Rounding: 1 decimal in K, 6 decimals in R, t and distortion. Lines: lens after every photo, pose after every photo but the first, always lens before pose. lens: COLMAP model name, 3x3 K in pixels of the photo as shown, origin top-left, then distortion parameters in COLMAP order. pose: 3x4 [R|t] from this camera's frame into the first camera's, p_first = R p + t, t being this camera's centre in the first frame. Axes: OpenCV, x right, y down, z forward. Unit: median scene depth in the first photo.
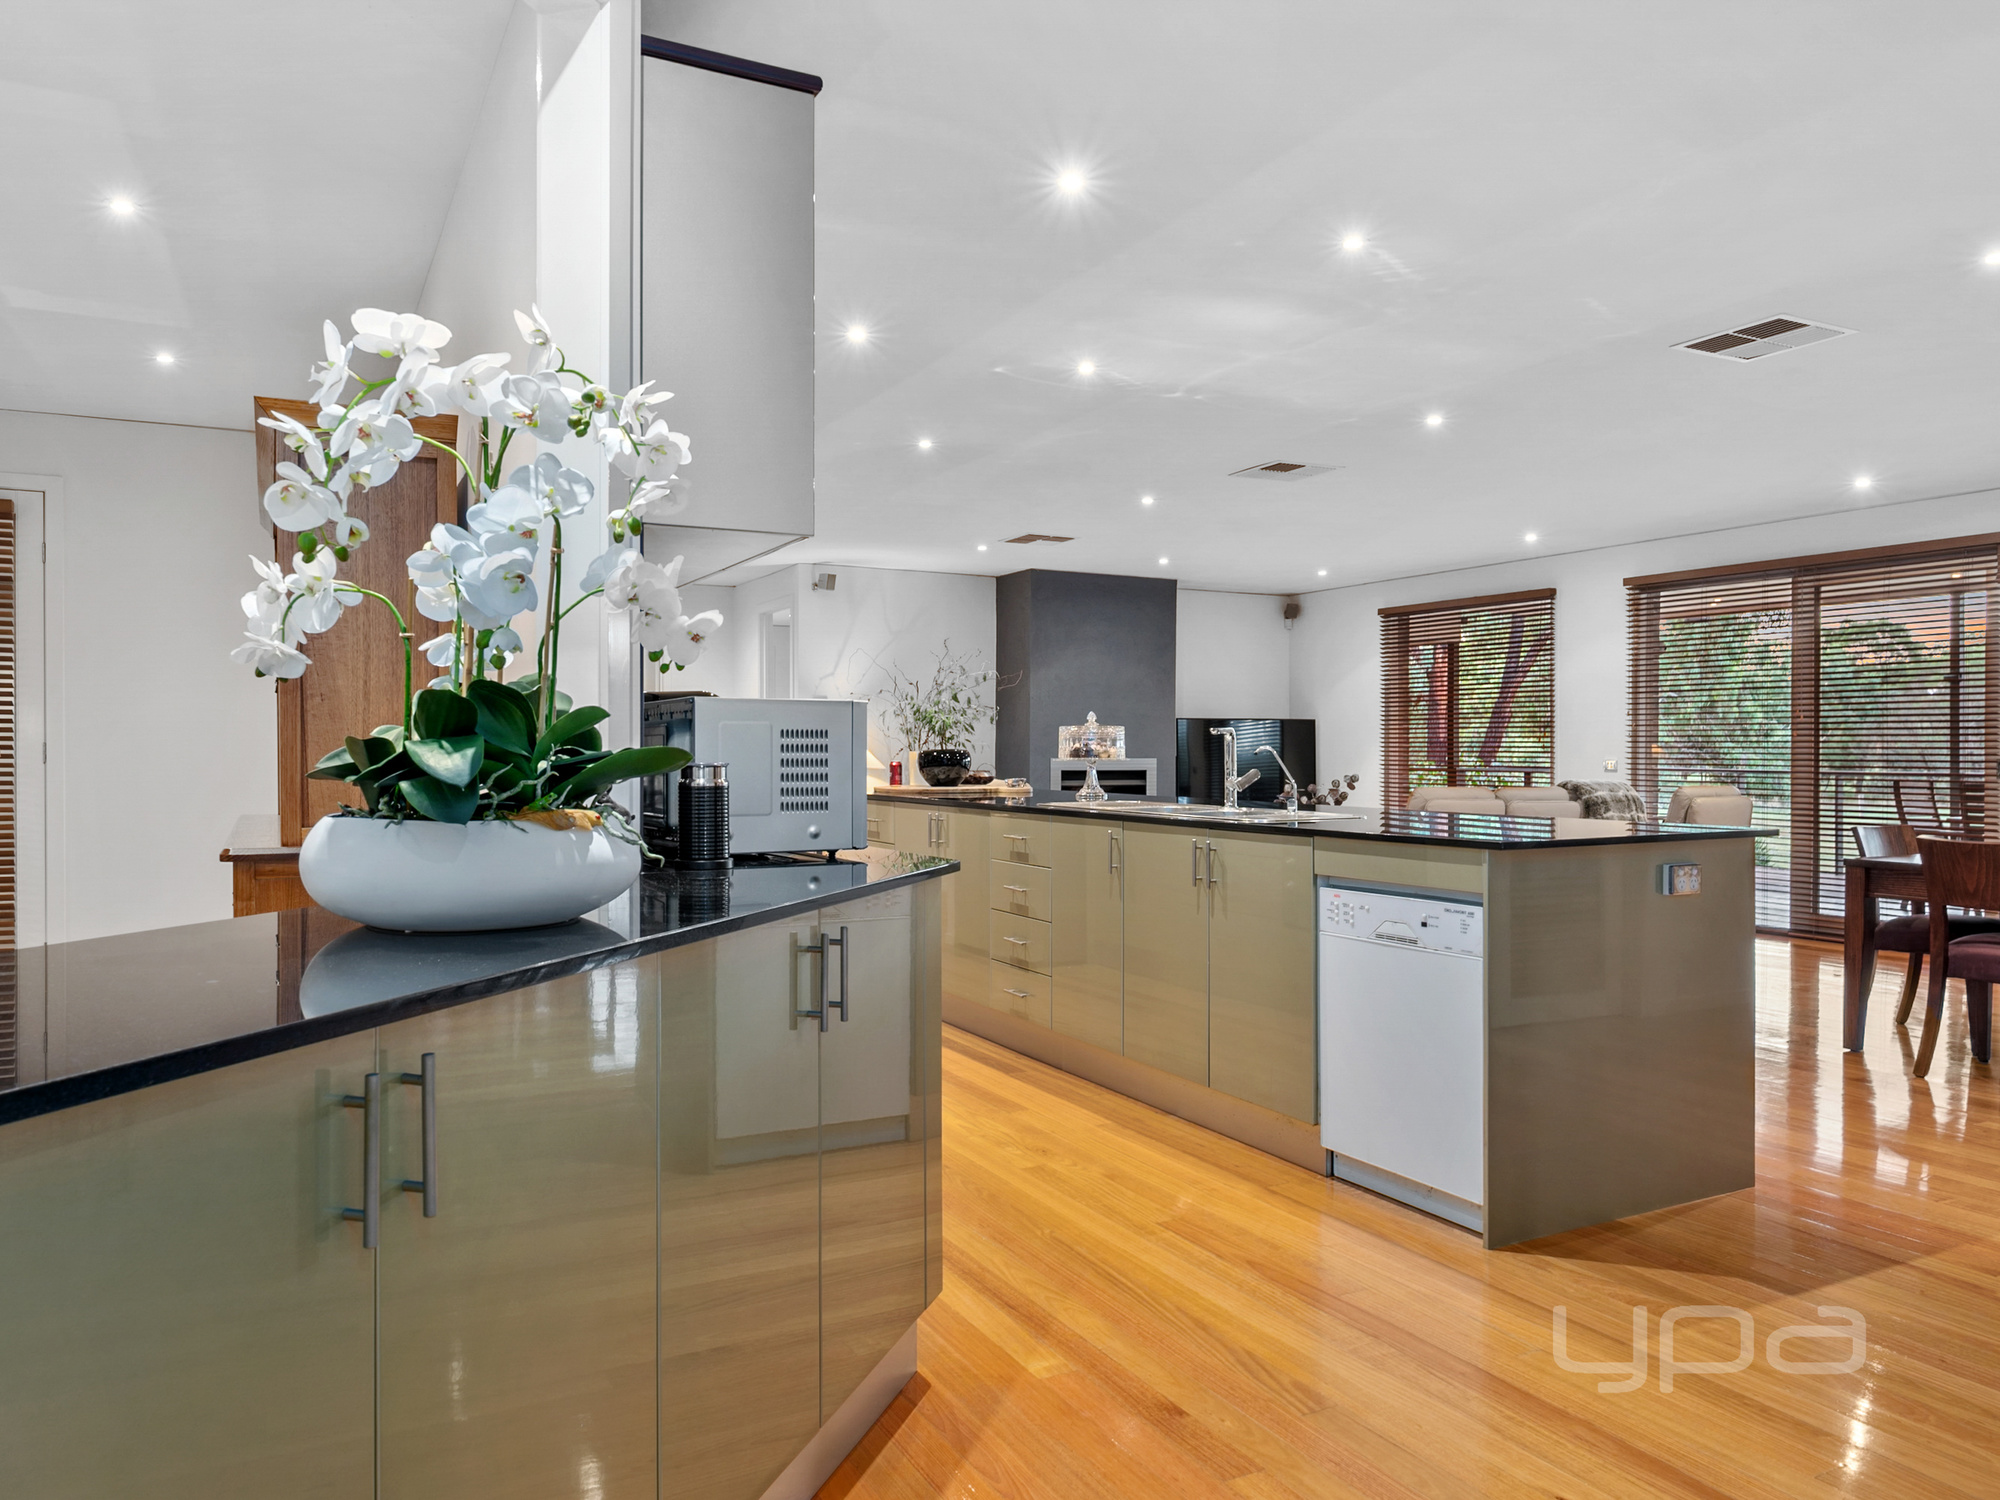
lens RADIAL K [[1407.7, 0, 999.3], [0, 1407.7, 763.1], [0, 0, 1]] dist [-0.001262, -0.001135]
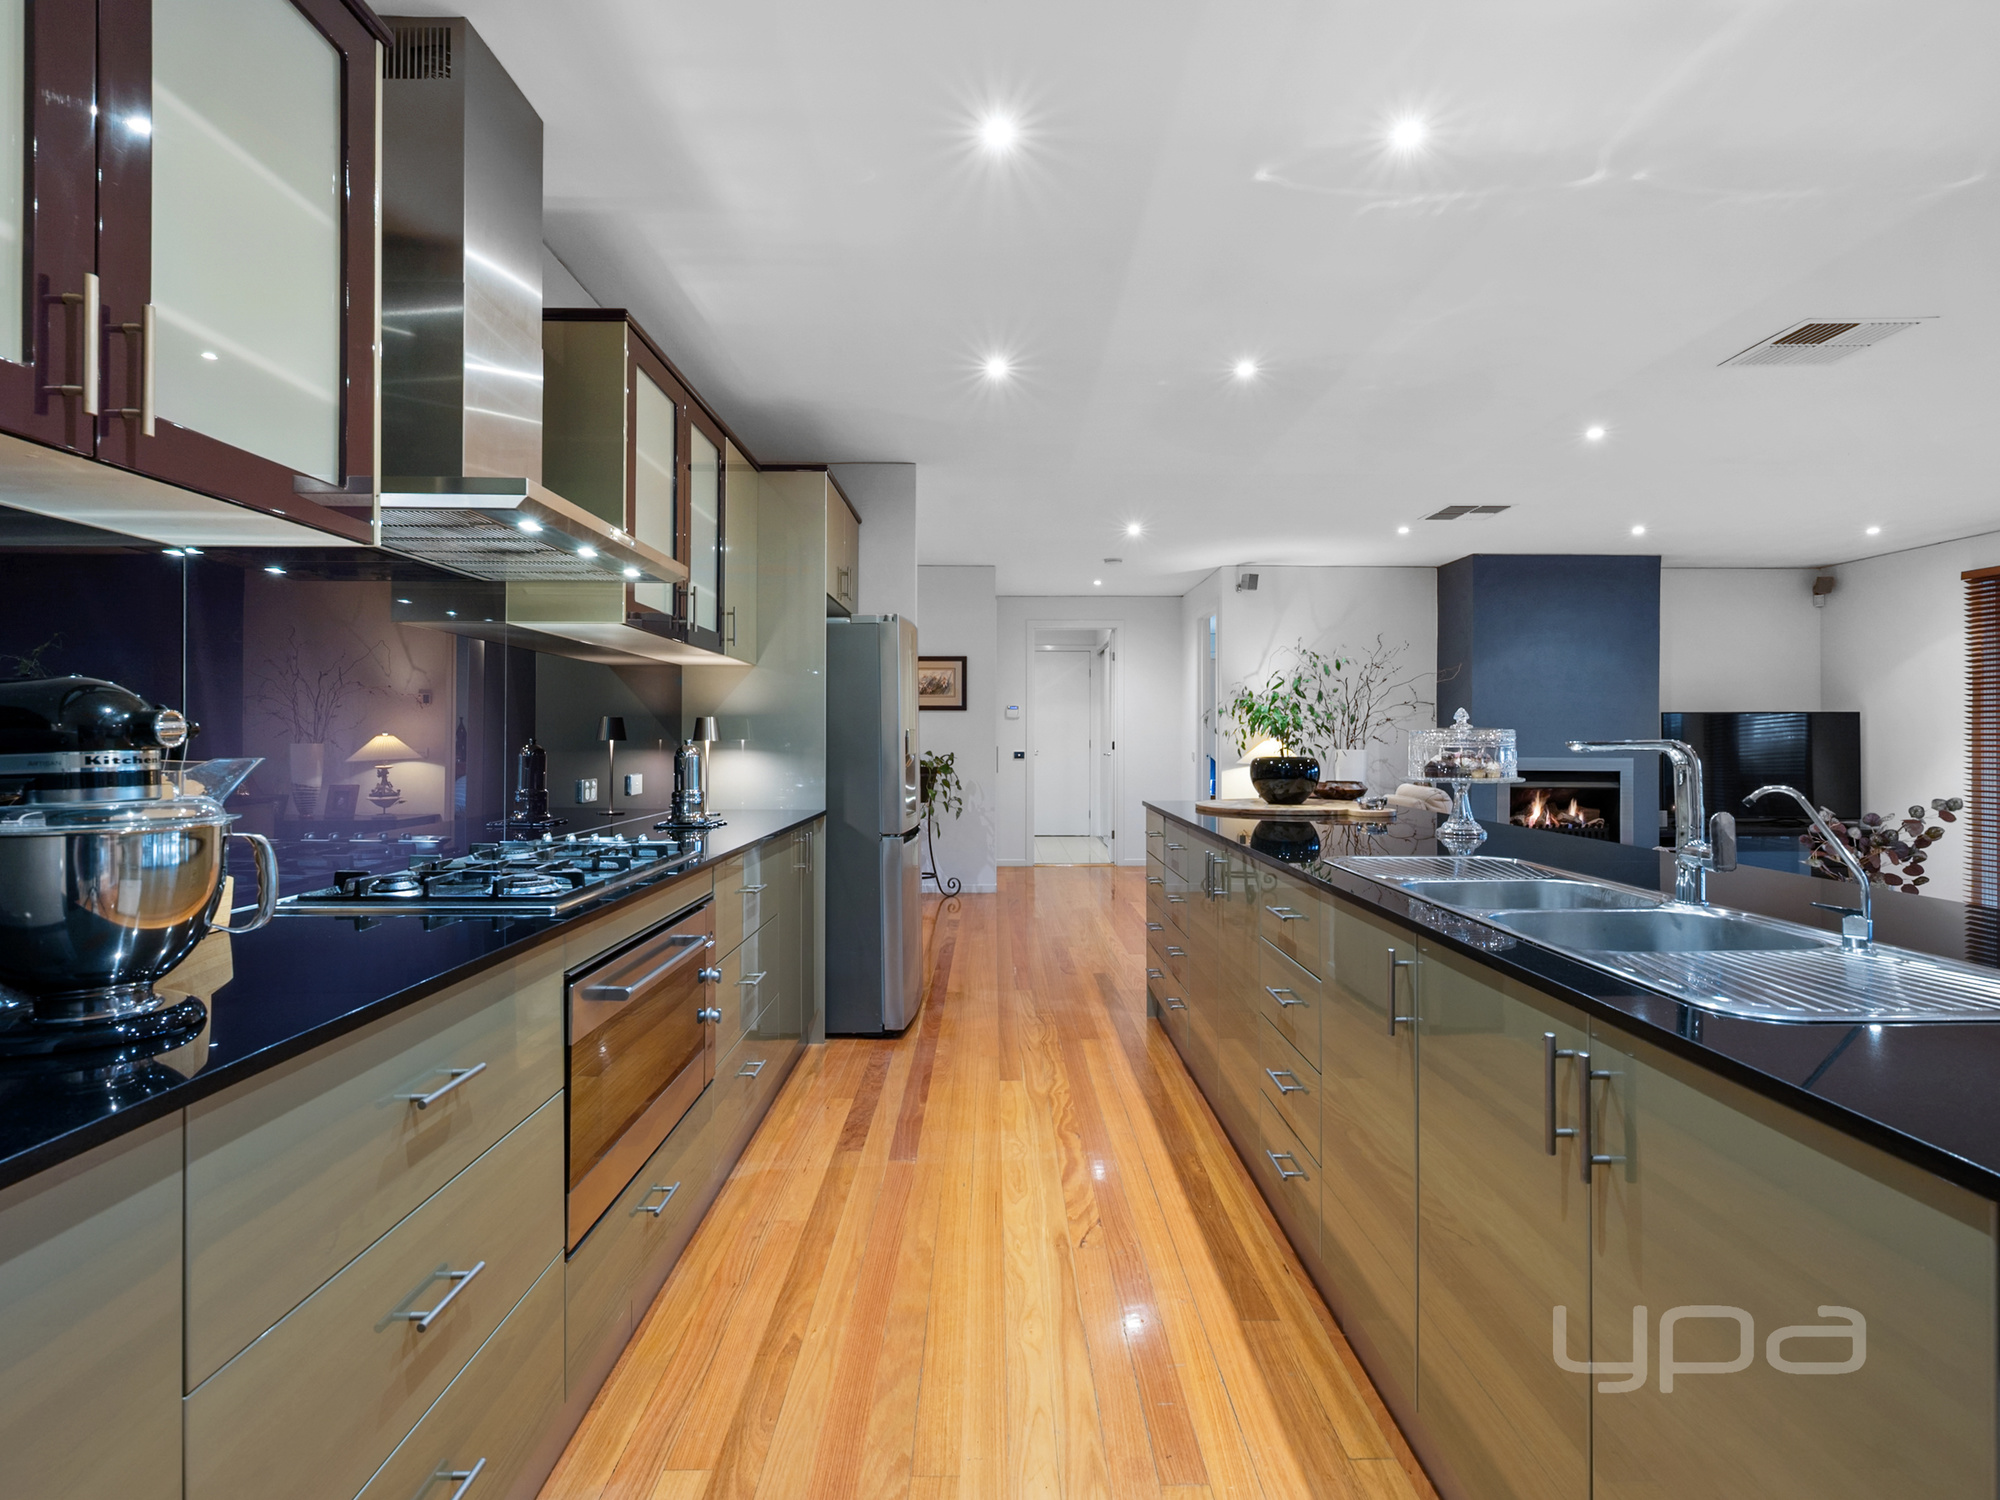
lens RADIAL K [[1015.9, 0, 995.3], [0, 1015.9, 738.5], [0, 0, 1]] dist [-0.006817, 0.003504]
pose [[0.888333, 0.001104, -0.459199, 0.056208], [-0.004942, 0.999962, -0.007158, -0.010704], [0.459174, 0.008628, 0.888304, 0.290487]]
